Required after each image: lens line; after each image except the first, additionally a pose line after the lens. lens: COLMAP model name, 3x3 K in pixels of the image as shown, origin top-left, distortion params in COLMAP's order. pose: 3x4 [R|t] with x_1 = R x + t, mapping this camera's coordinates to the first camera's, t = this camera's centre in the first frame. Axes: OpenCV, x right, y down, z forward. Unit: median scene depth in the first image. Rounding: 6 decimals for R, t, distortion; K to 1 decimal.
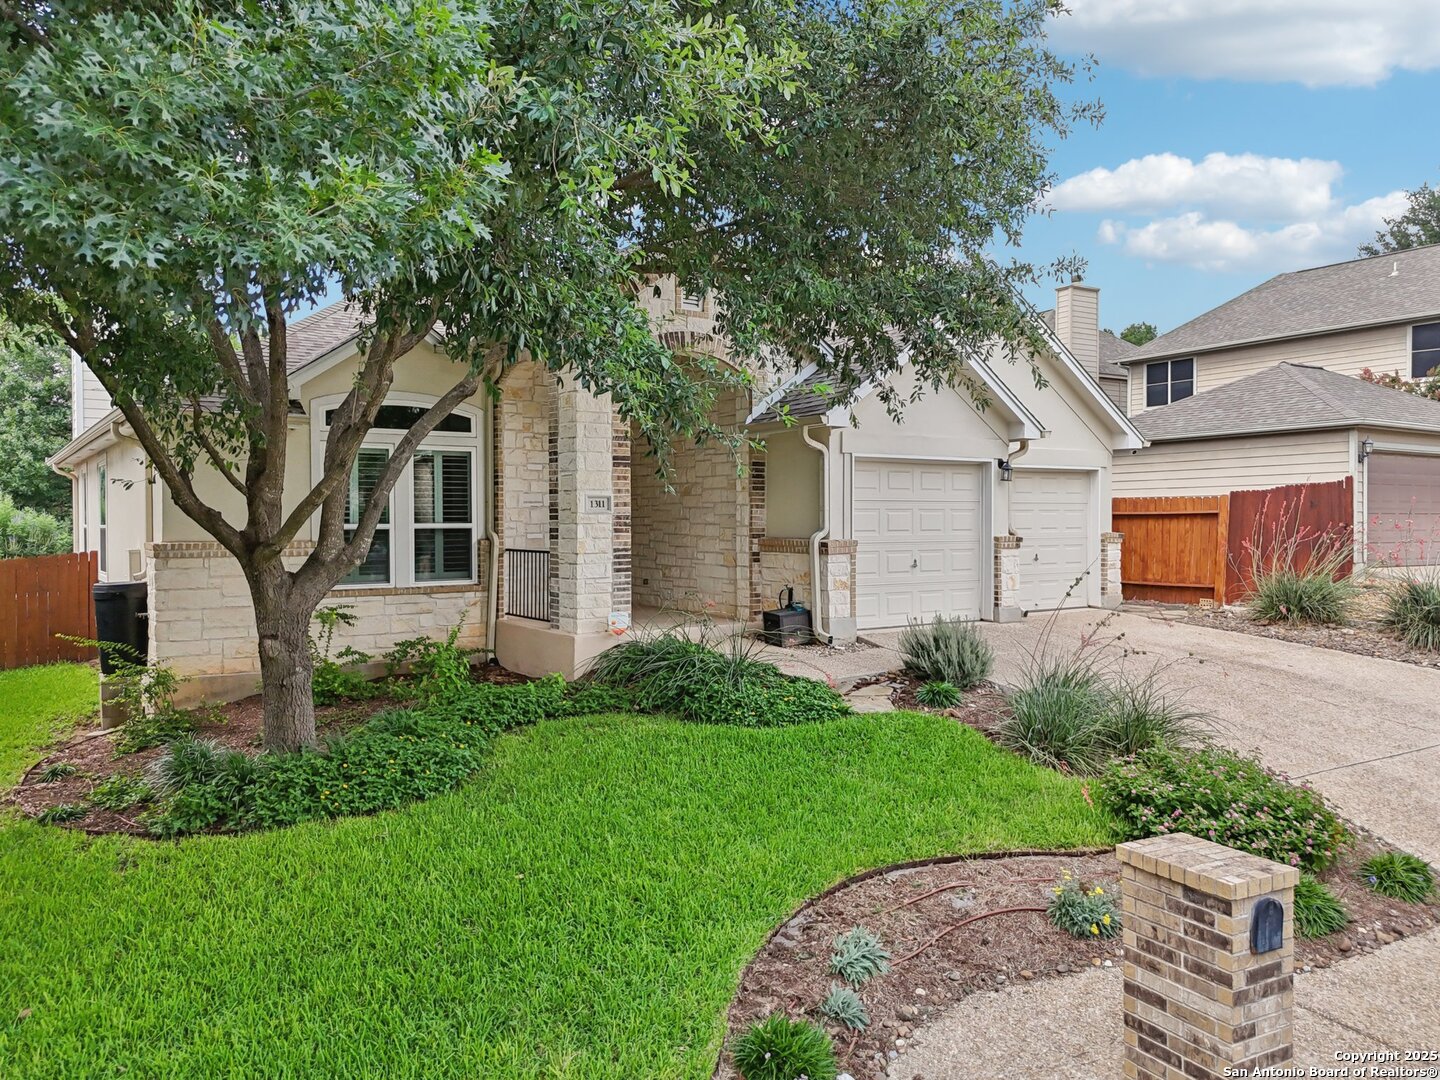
lens RADIAL K [[1078.7, 0, 720.0], [0, 1078.7, 540.0], [0, 0, 1]] dist [0.056431, -0.045942]
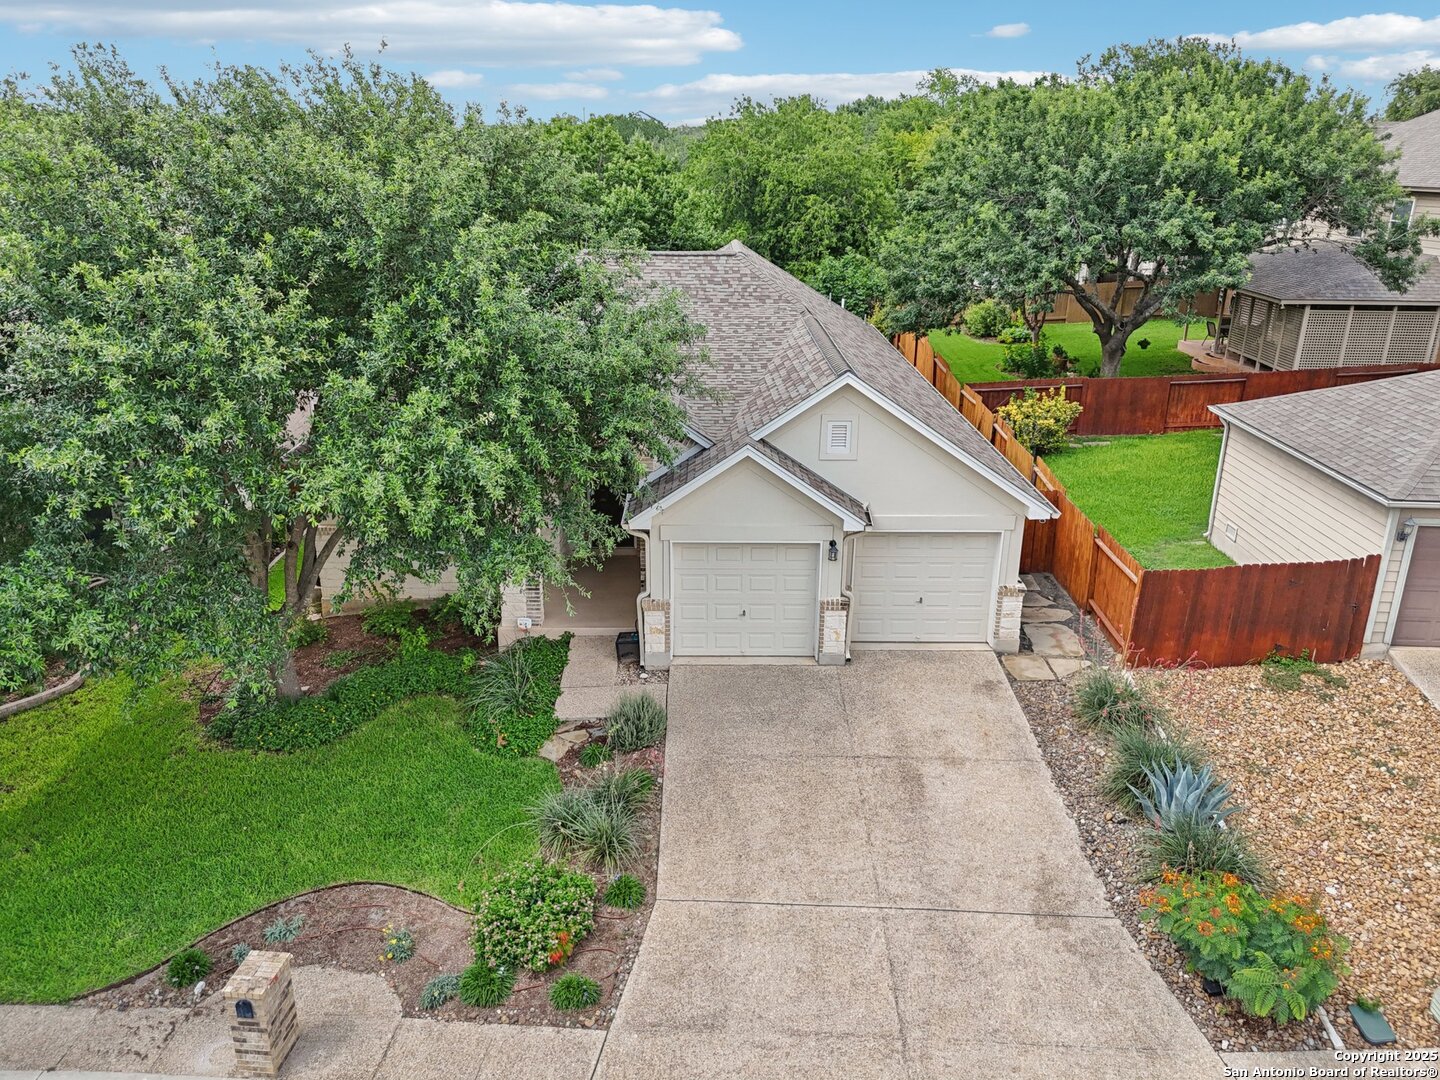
lens RADIAL K [[1078.7, 0, 720.0], [0, 1078.7, 540.0], [0, 0, 1]] dist [0.056431, -0.045942]
pose [[0.831240, 0.201026, -0.518294, 0.824760], [-0.023064, 0.943996, 0.329149, -0.497007], [0.555435, -0.261648, 0.789324, -0.024109]]
